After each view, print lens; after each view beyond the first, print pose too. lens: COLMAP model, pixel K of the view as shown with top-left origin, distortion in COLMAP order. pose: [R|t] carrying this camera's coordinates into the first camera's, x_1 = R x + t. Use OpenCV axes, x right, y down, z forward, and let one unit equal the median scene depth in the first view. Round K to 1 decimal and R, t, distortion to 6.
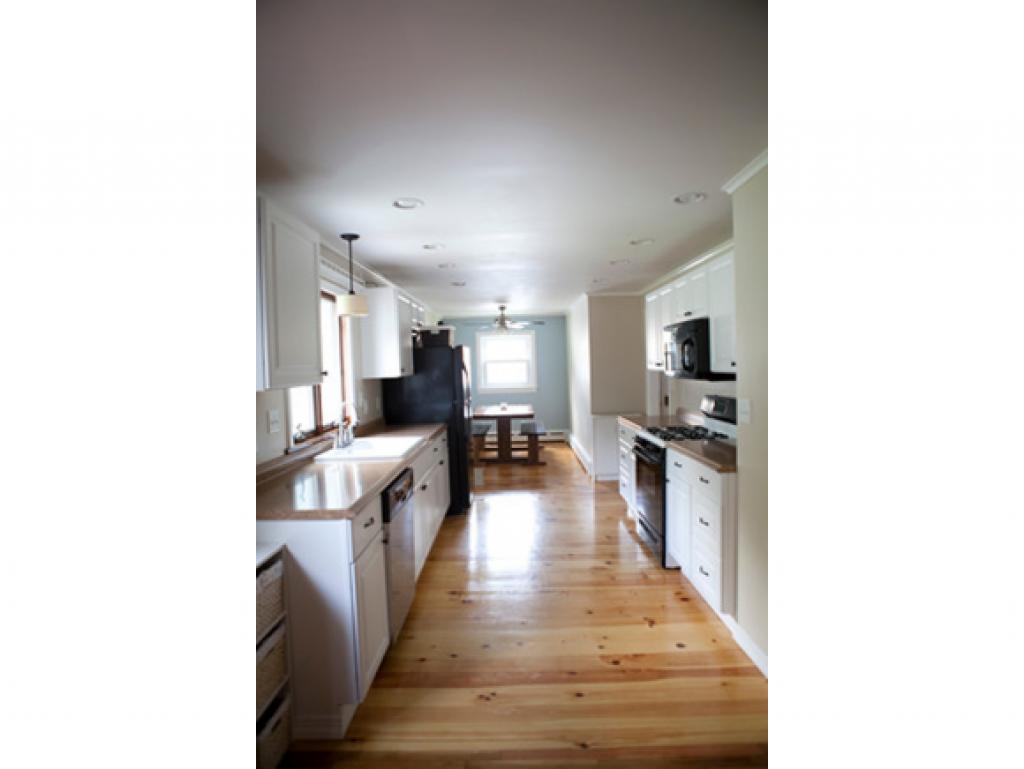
lens RADIAL K [[528.4, 0, 512.0], [0, 528.4, 384.5], [0, 0, 1]] dist [-0.002045, -0.000217]
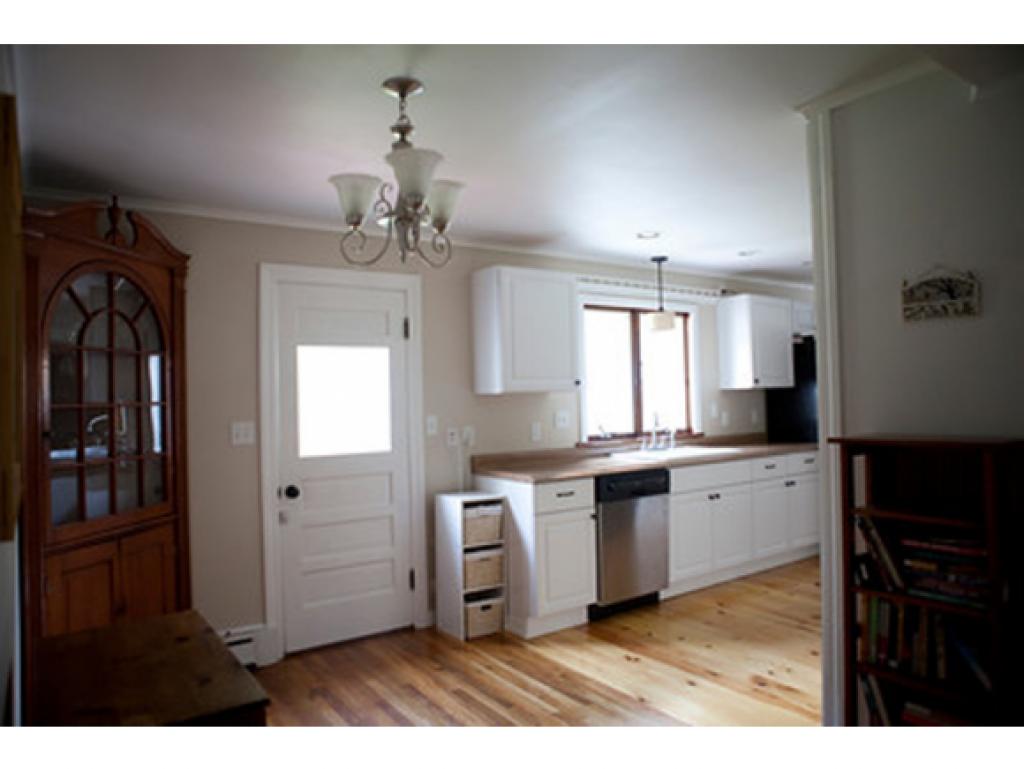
lens RADIAL K [[670.7, 0, 512.0], [0, 670.7, 384.5], [0, 0, 1]] dist [0.002841, 0.000554]
pose [[0.604360, 0.005067, -0.796695, 0.622549], [-0.024428, 0.999627, -0.012173, 0.005098], [0.796337, 0.026818, 0.604259, -0.080721]]
